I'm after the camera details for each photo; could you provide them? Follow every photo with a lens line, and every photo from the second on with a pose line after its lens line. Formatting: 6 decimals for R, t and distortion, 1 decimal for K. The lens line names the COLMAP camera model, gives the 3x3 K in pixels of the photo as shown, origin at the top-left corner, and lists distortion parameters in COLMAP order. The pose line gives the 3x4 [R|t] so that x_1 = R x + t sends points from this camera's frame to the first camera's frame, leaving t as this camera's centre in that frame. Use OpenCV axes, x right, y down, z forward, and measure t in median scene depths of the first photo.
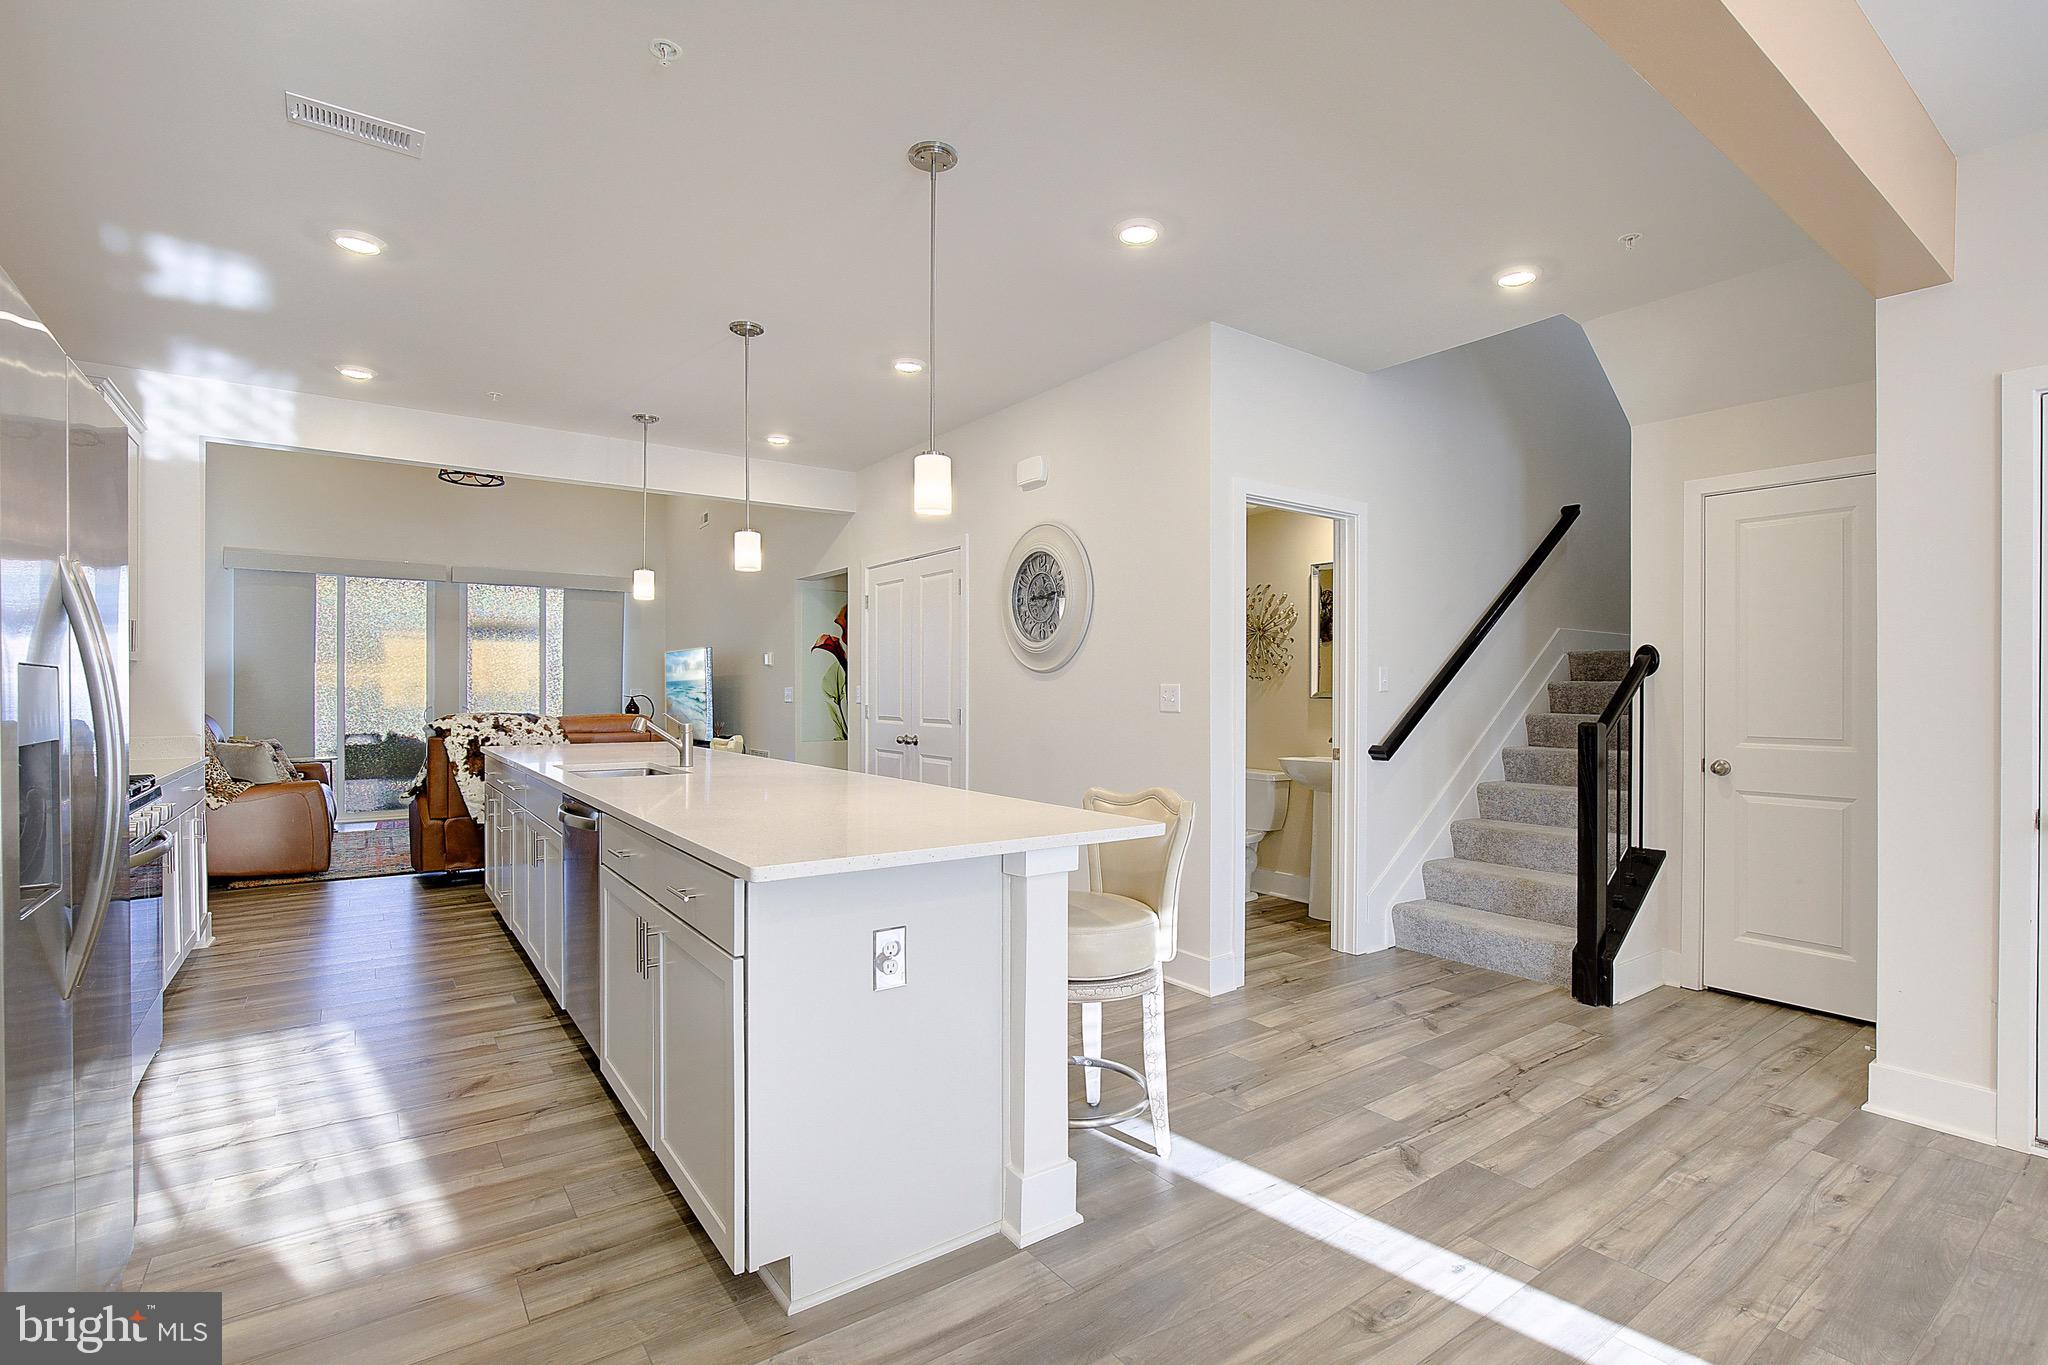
lens RADIAL K [[958.0, 0, 1036.2], [0, 958.0, 690.3], [0, 0, 1]] dist [-0.018626, 0.004815]
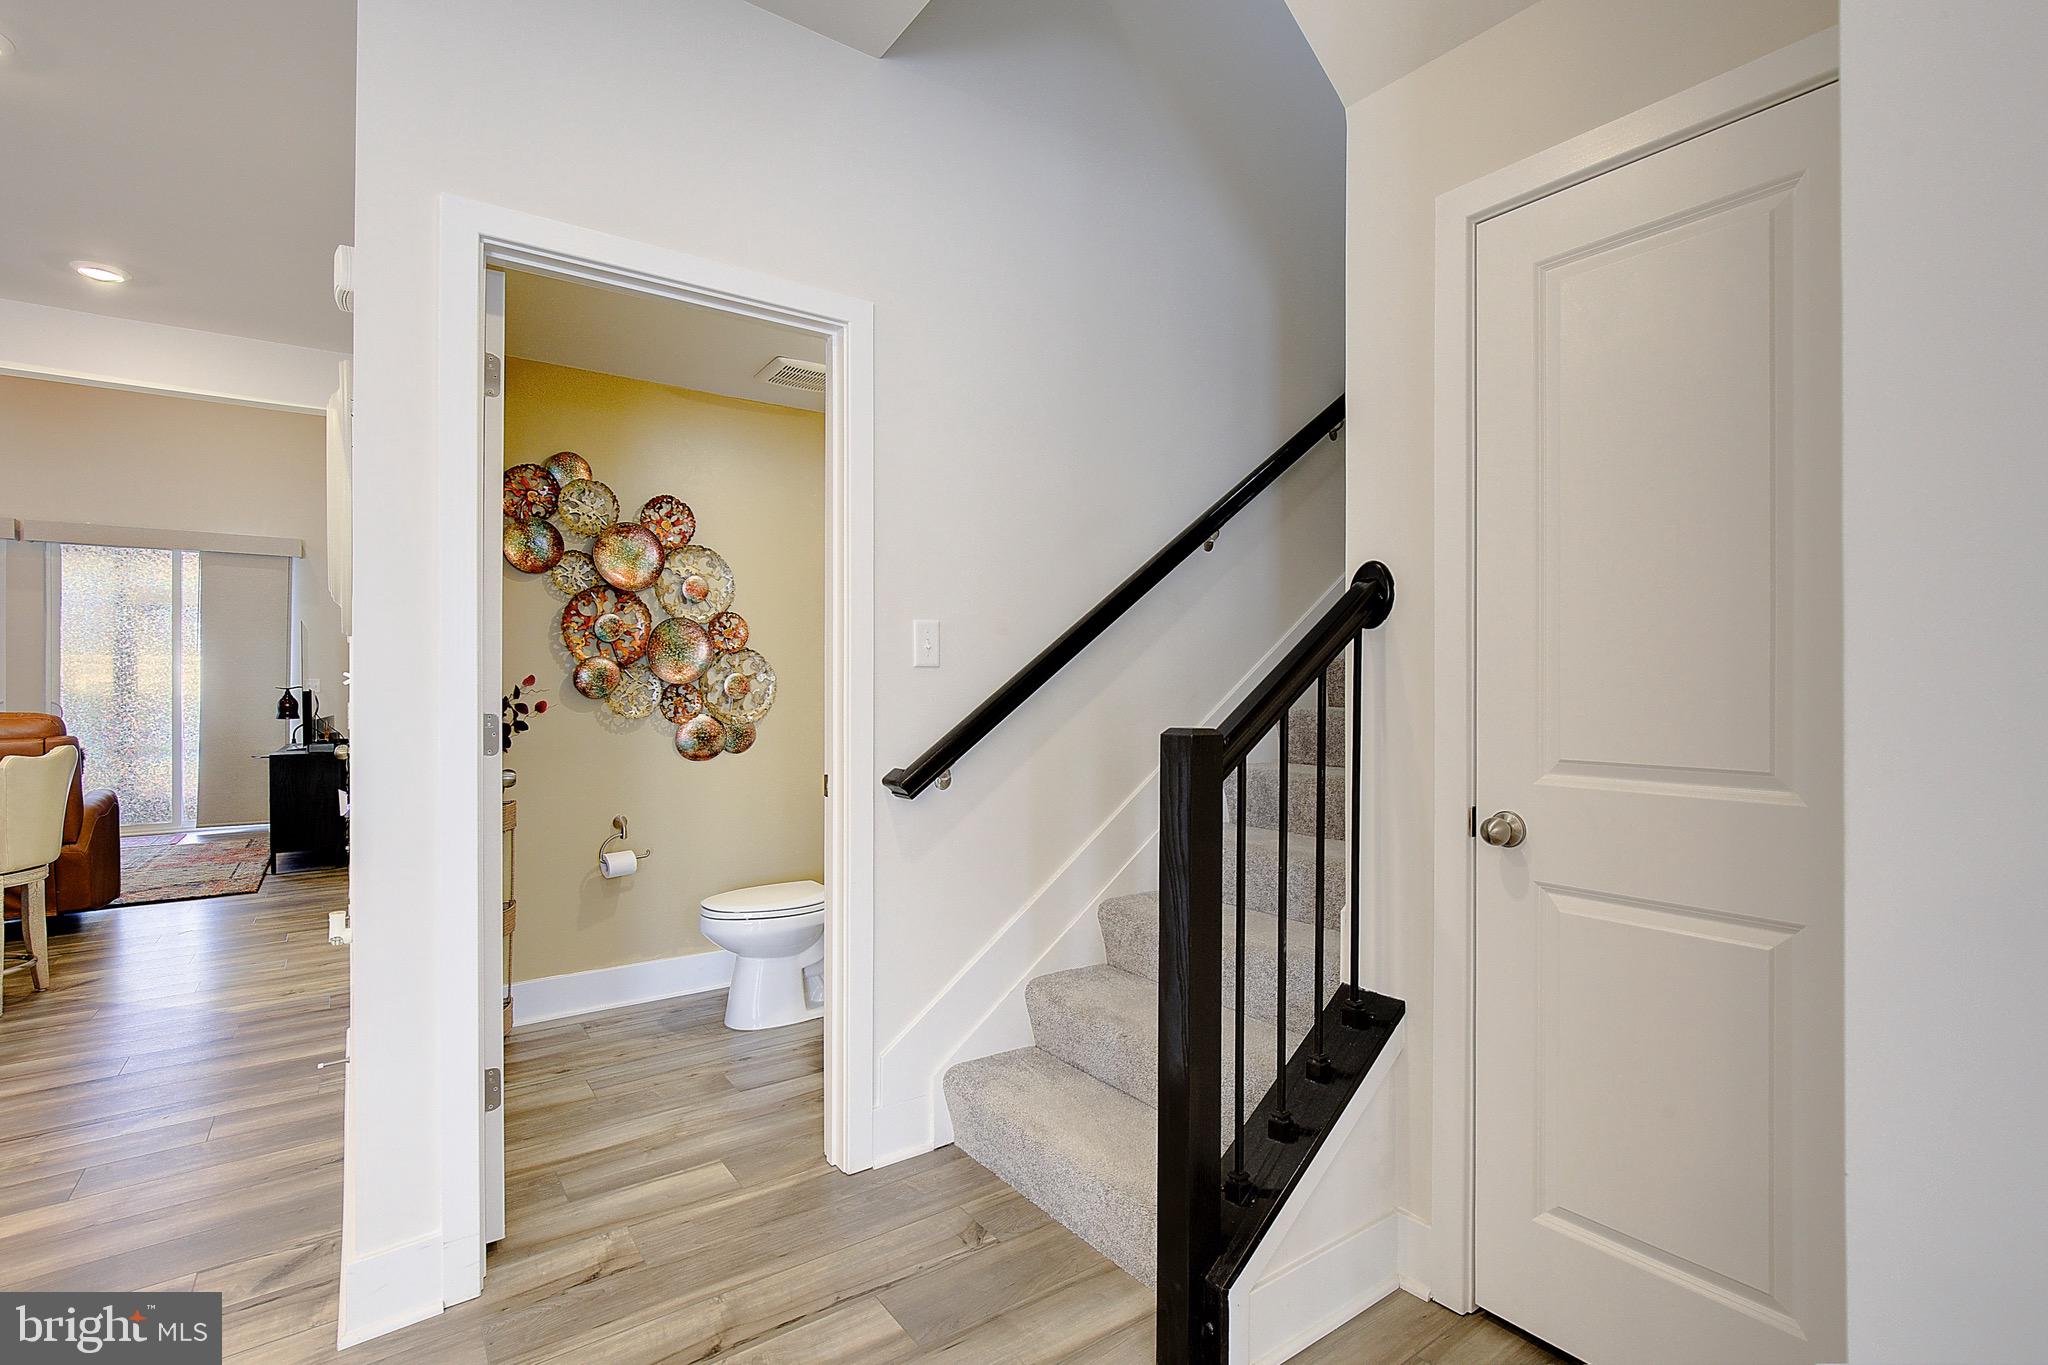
lens RADIAL K [[958.0, 0, 1036.3], [0, 958.0, 694.4], [0, 0, 1]] dist [-0.018626, 0.004815]
pose [[0.999946, -0.001367, 0.010303, 0.420905], [0.001280, 0.999963, 0.008498, 0.012603], [-0.010314, -0.008485, 0.999911, 0.472060]]
